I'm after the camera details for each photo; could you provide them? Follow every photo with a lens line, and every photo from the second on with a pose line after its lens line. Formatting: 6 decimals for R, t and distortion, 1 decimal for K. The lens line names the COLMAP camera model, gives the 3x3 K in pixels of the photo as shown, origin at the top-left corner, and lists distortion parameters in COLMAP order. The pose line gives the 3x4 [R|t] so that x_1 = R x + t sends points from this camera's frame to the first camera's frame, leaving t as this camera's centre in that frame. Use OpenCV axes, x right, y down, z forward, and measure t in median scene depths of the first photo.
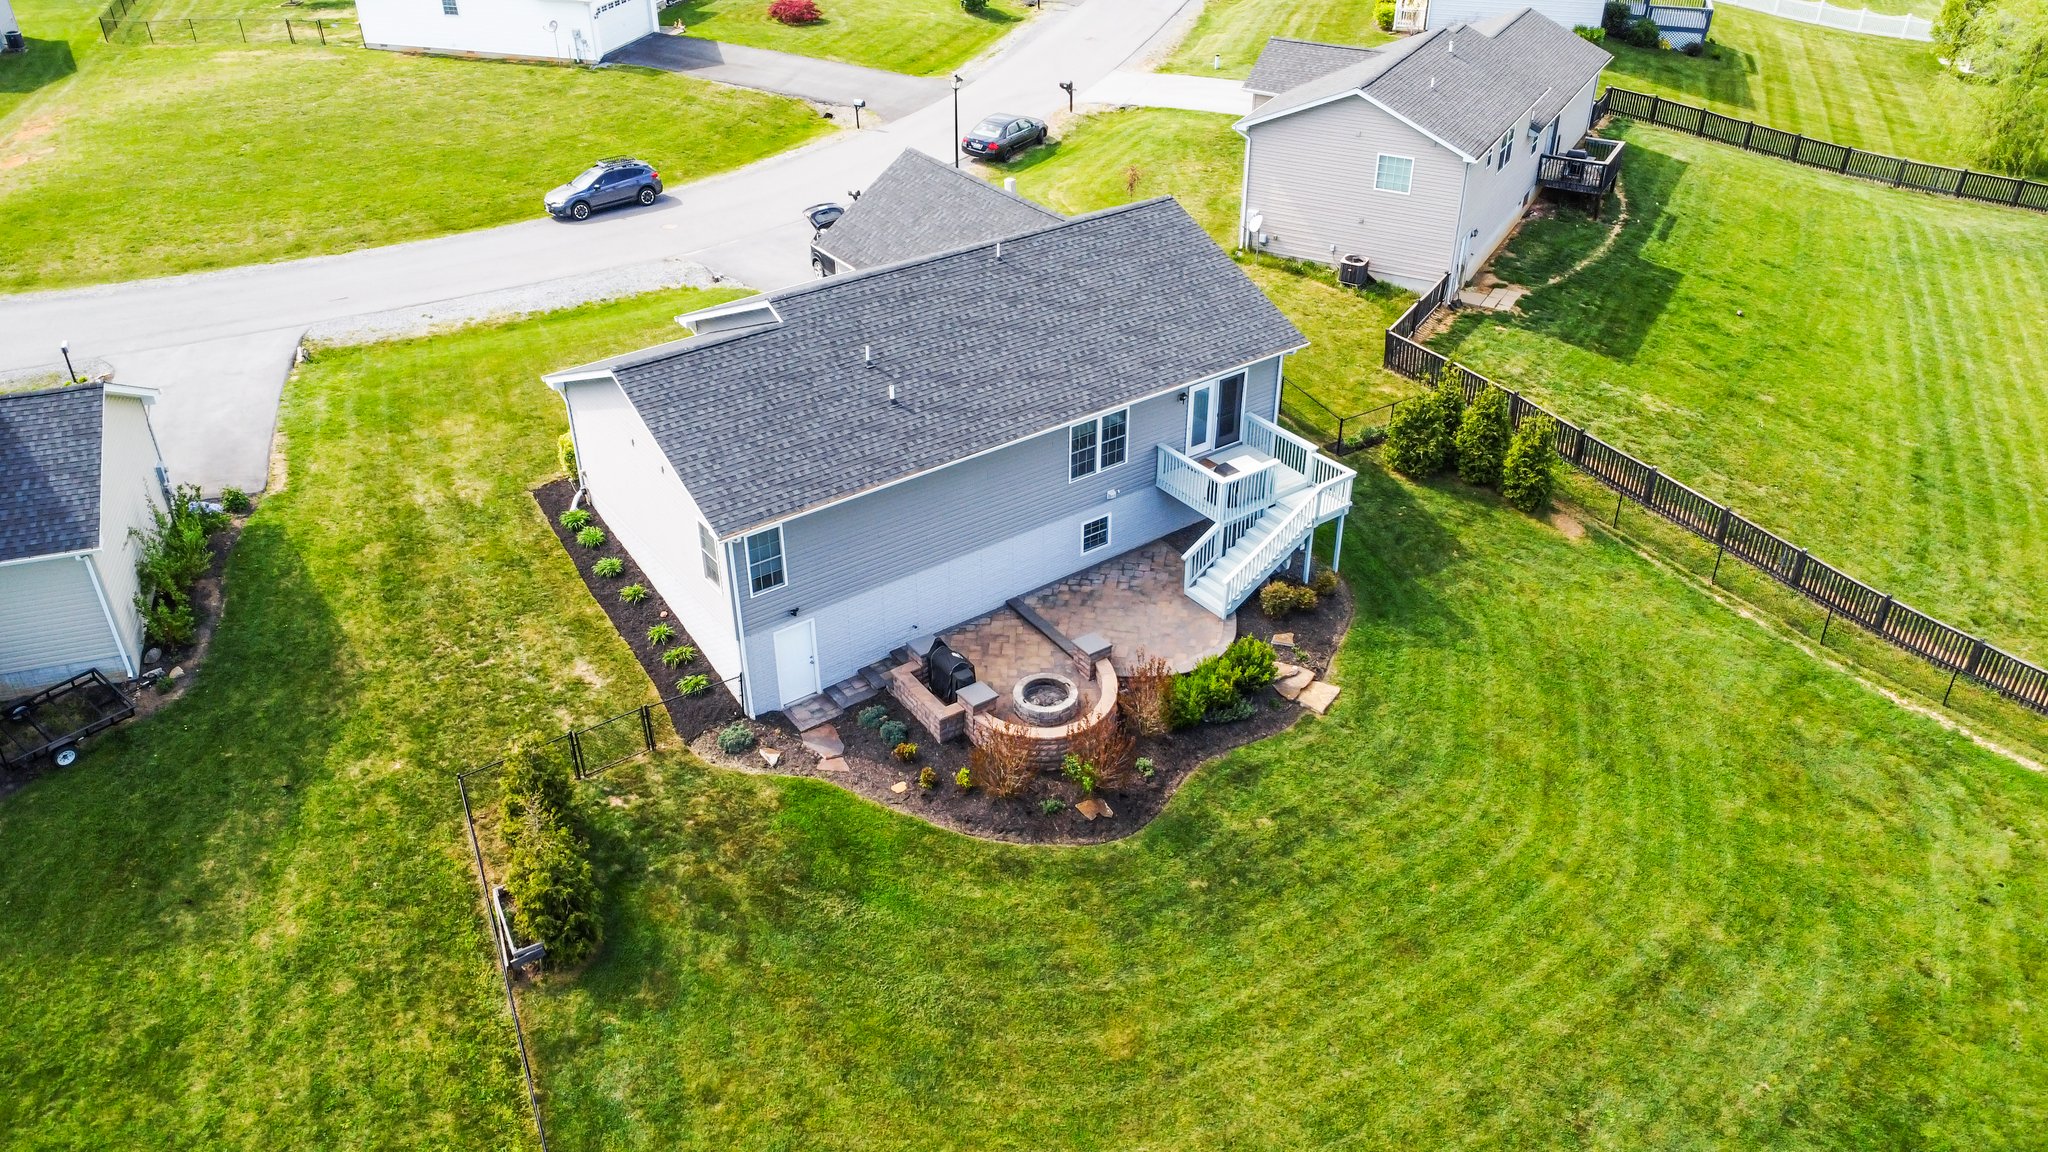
lens RADIAL K [[1543.8, 0, 1007.8], [0, 1543.8, 582.8], [0, 0, 1]] dist [0.008192, 0.003432]
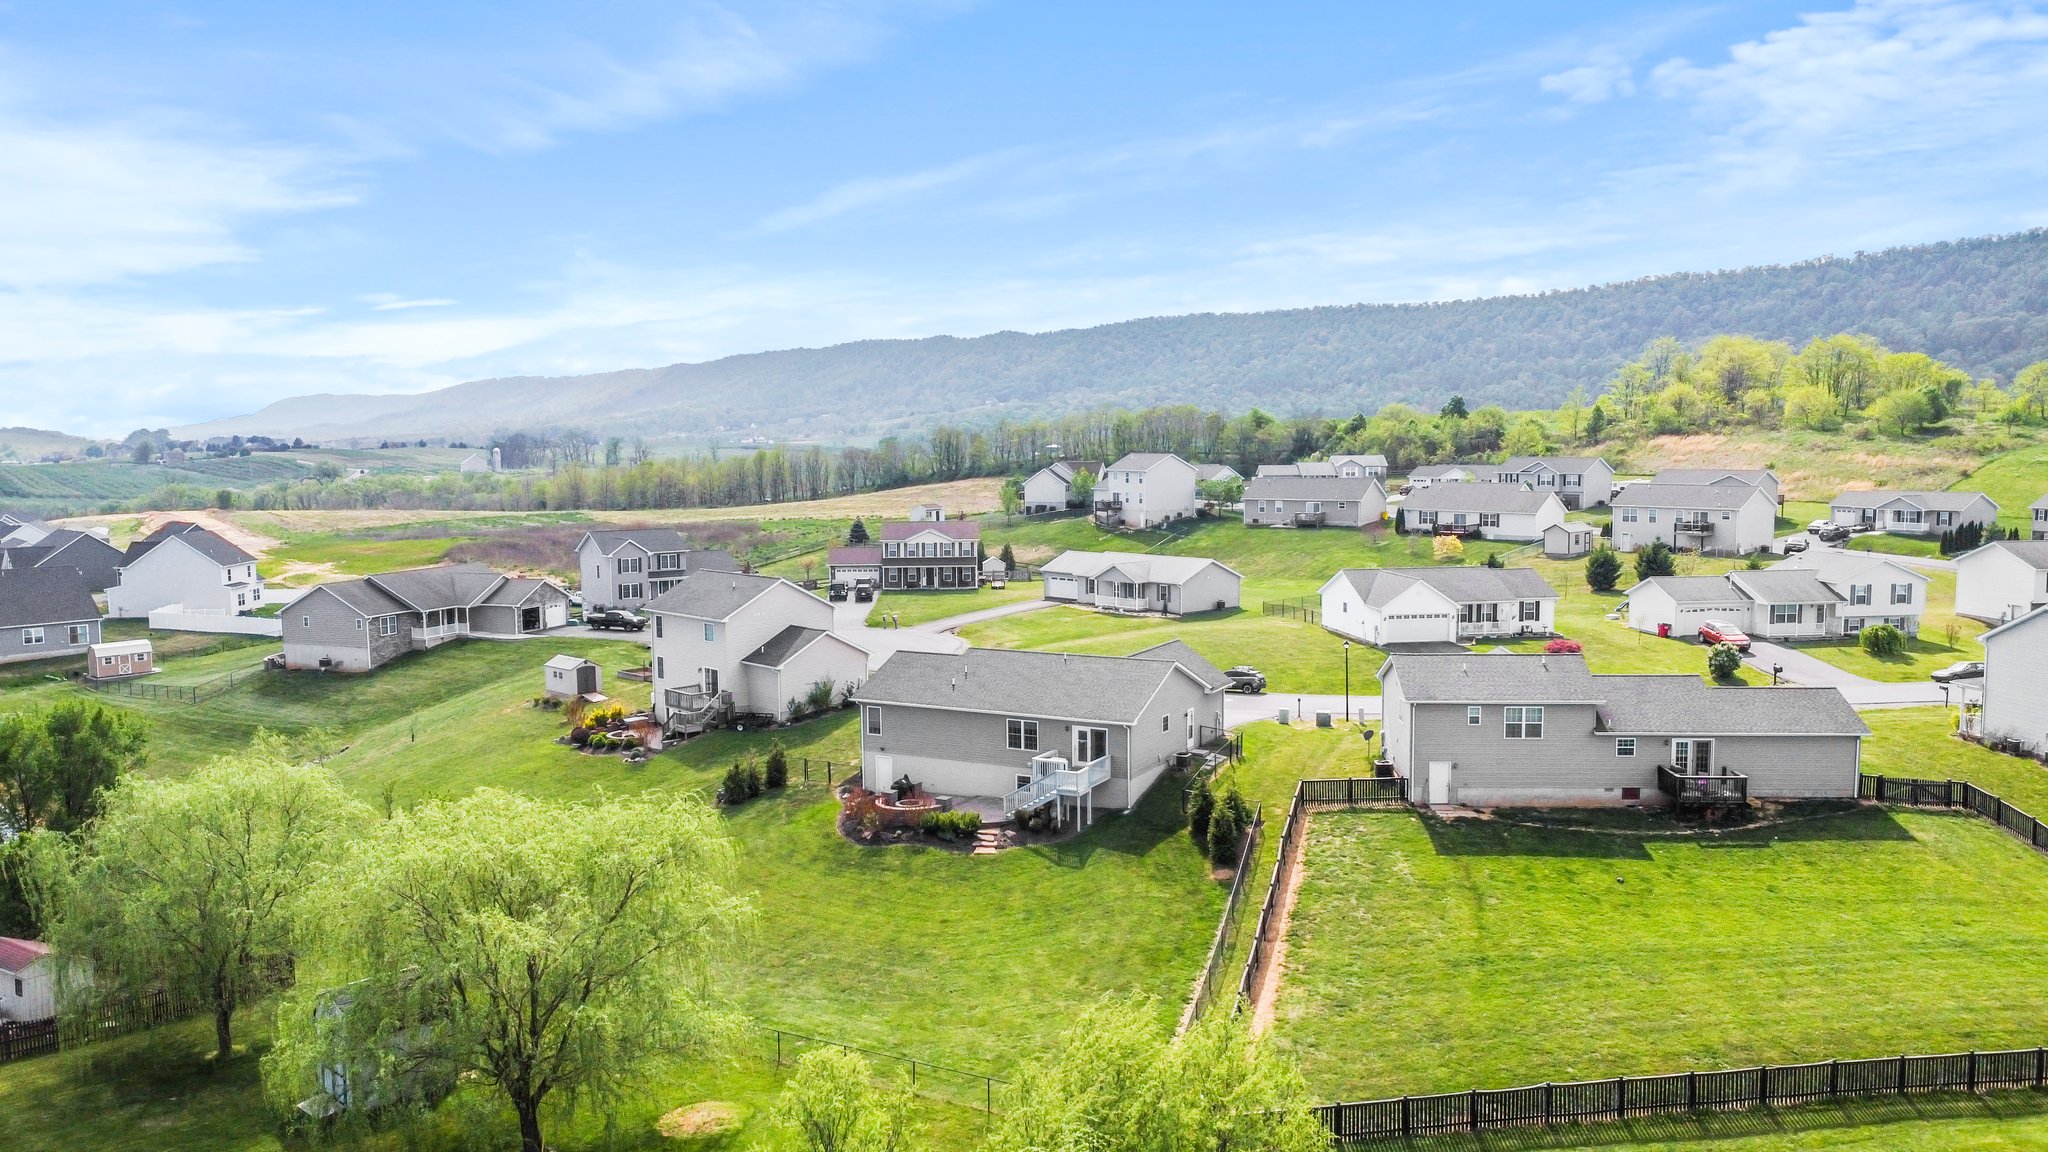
lens RADIAL K [[1543.8, 0, 1007.8], [0, 1543.8, 582.8], [0, 0, 1]] dist [0.008192, 0.003432]
pose [[0.438835, 0.092509, -0.893793, 1.906587], [-0.478263, 0.866135, -0.145172, 0.046476], [0.760715, 0.491175, 0.424334, -0.013927]]
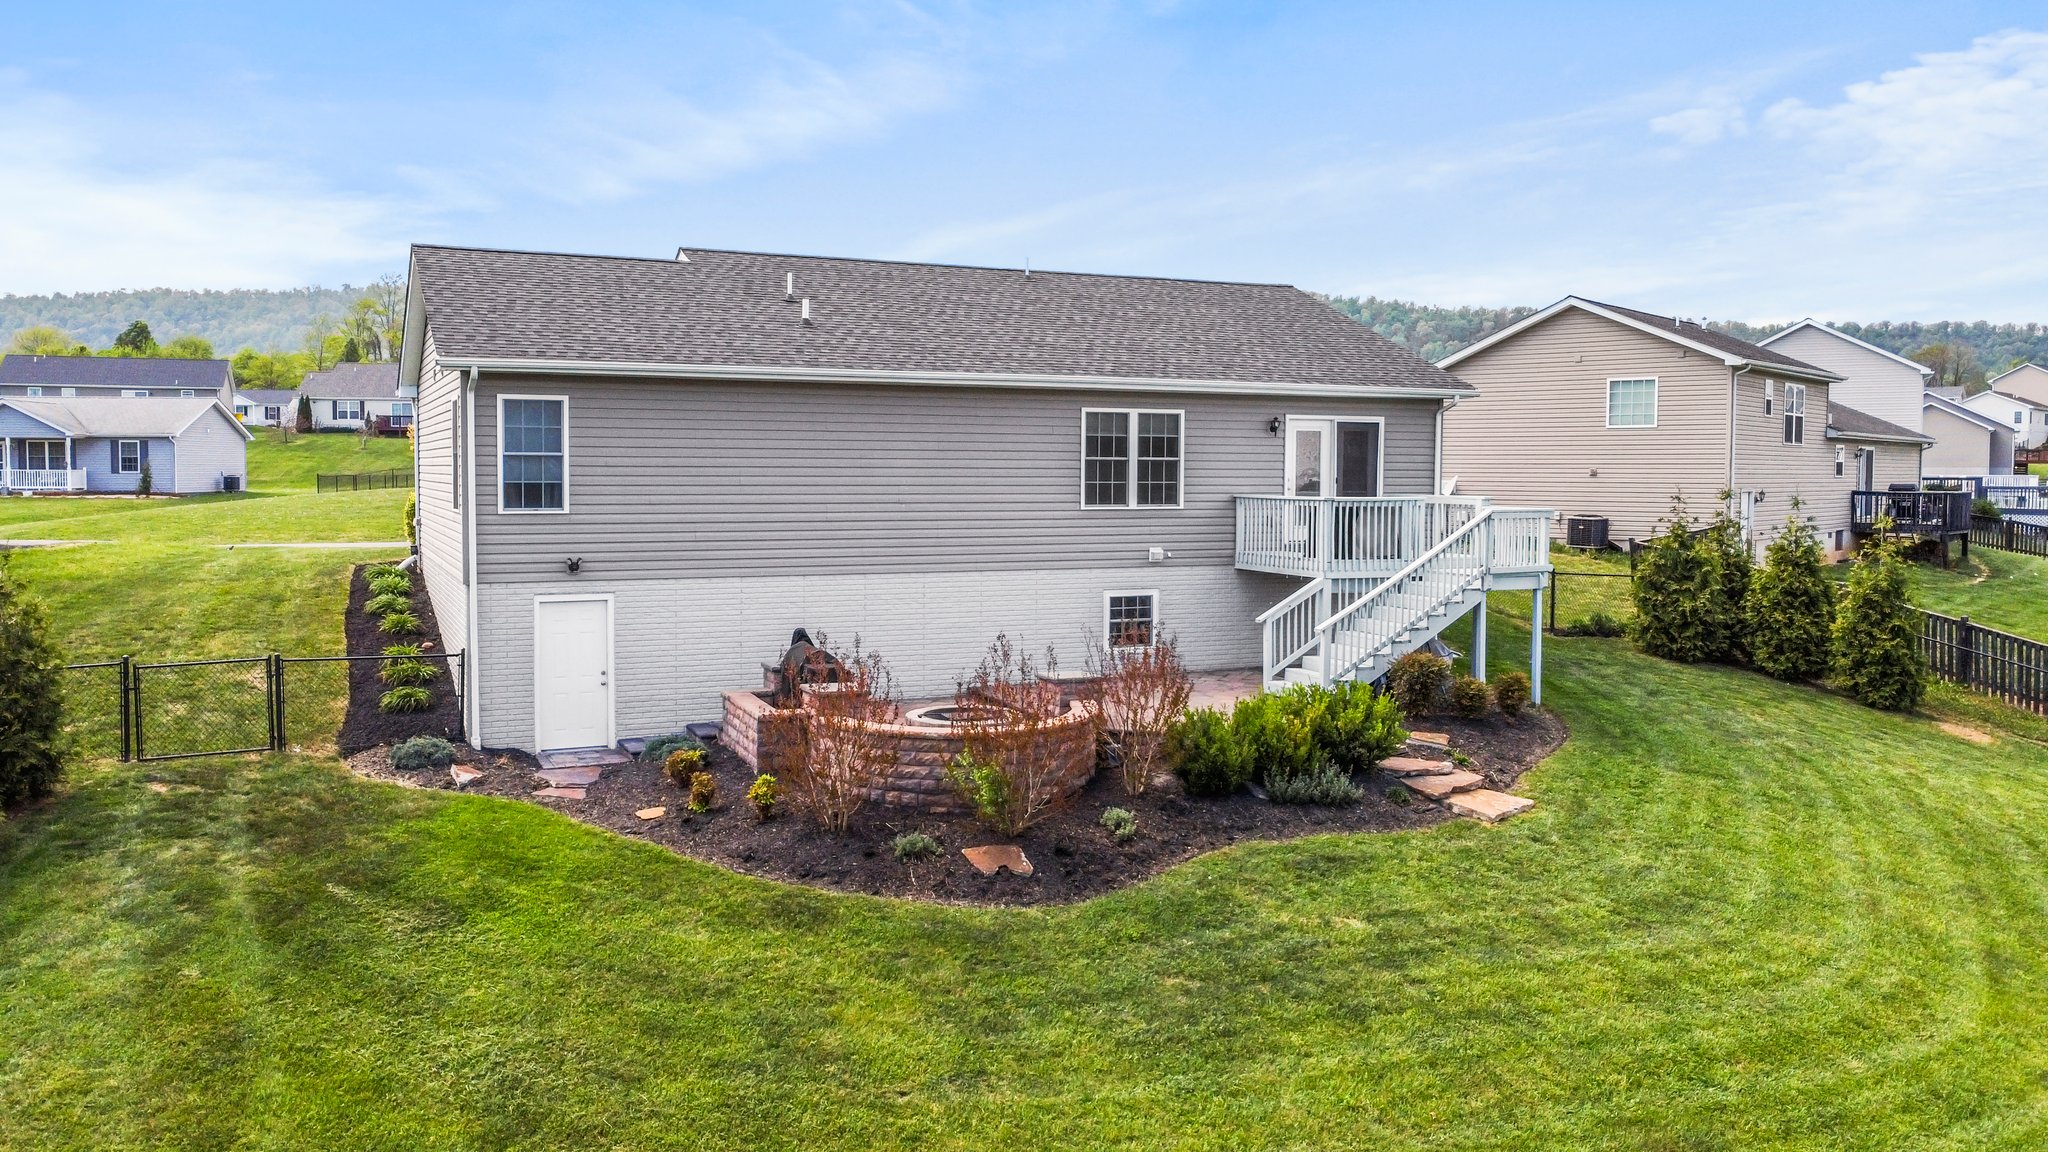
lens RADIAL K [[1561.5, 0, 1010.2], [0, 1561.5, 537.5], [0, 0, 1]] dist [0.011827, -0.002433]
pose [[0.981050, 0.021688, -0.192536, 0.134371], [-0.114940, 0.865121, -0.488216, 0.262409], [0.155978, 0.501094, 0.851220, 0.448706]]
